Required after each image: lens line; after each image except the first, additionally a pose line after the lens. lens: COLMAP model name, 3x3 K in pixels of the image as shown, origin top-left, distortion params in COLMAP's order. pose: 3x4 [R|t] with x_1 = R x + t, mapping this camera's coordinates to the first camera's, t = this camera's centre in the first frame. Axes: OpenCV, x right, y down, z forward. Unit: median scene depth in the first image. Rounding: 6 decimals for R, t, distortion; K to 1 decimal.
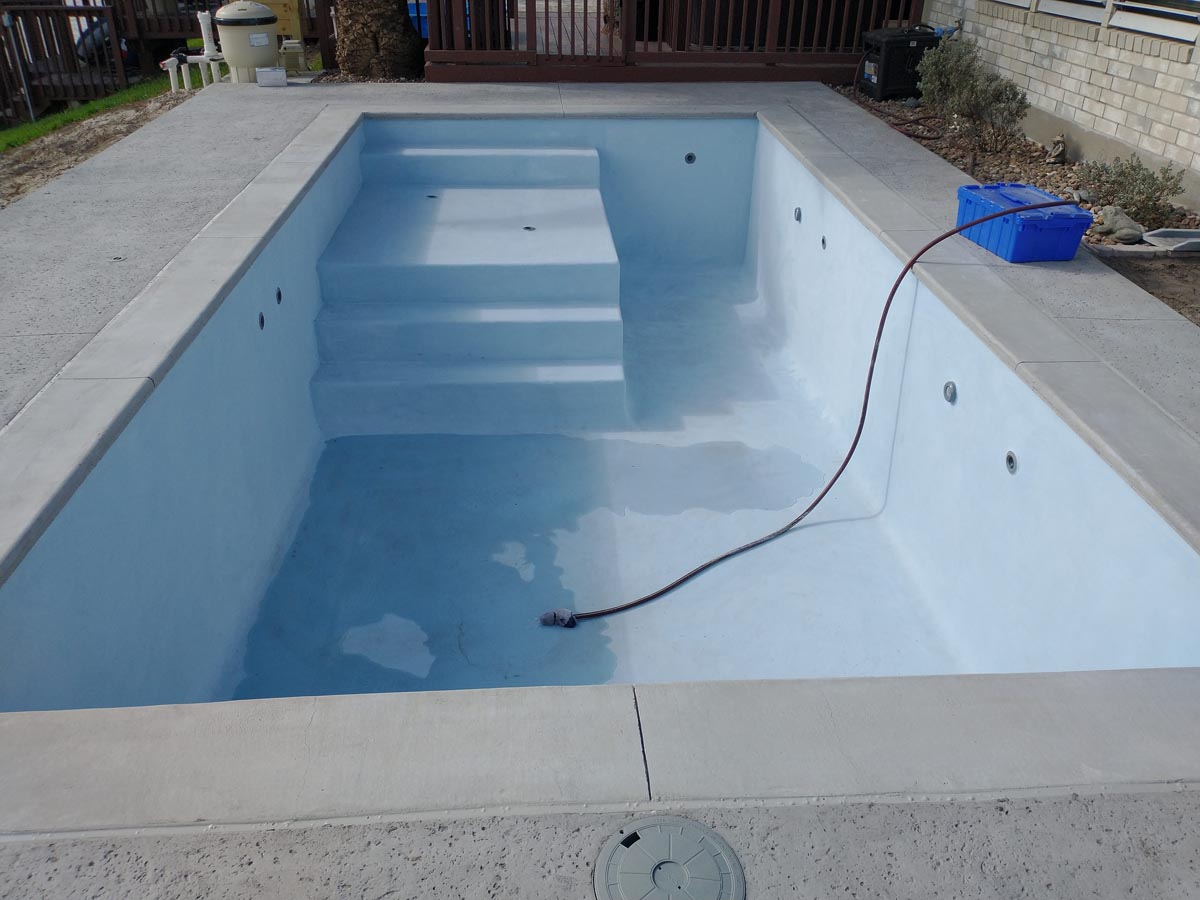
lens RADIAL K [[955.7, 0, 600.0], [0, 955.7, 450.0], [0, 0, 1]] dist [-0.013821, 0.001605]
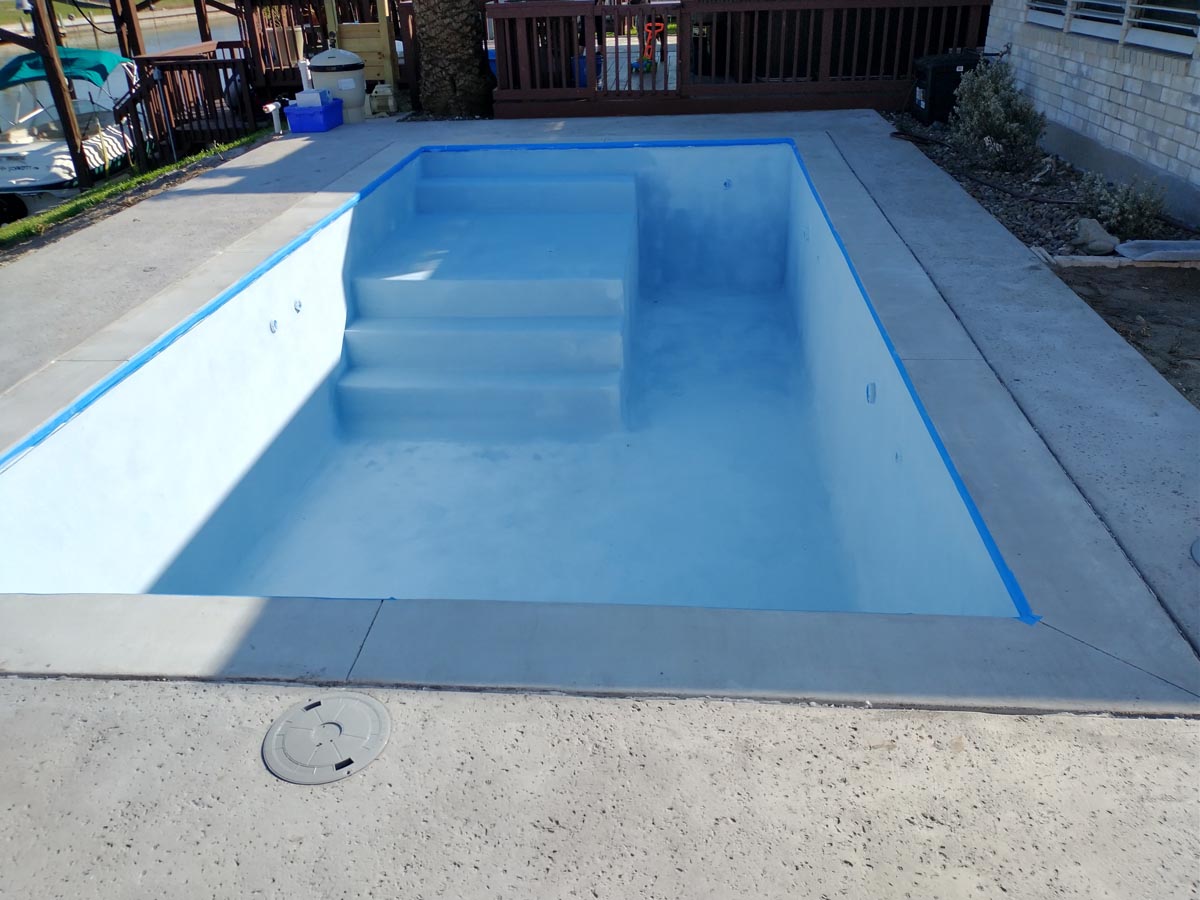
lens RADIAL K [[942.2, 0, 605.2], [0, 942.2, 452.7], [0, 0, 1]] dist [0.010161, -0.007929]
pose [[0.989072, 0.026740, -0.144986, 0.133247], [-0.031230, 0.999098, -0.028782, 0.026209], [0.144086, 0.032995, 0.989015, -0.041536]]
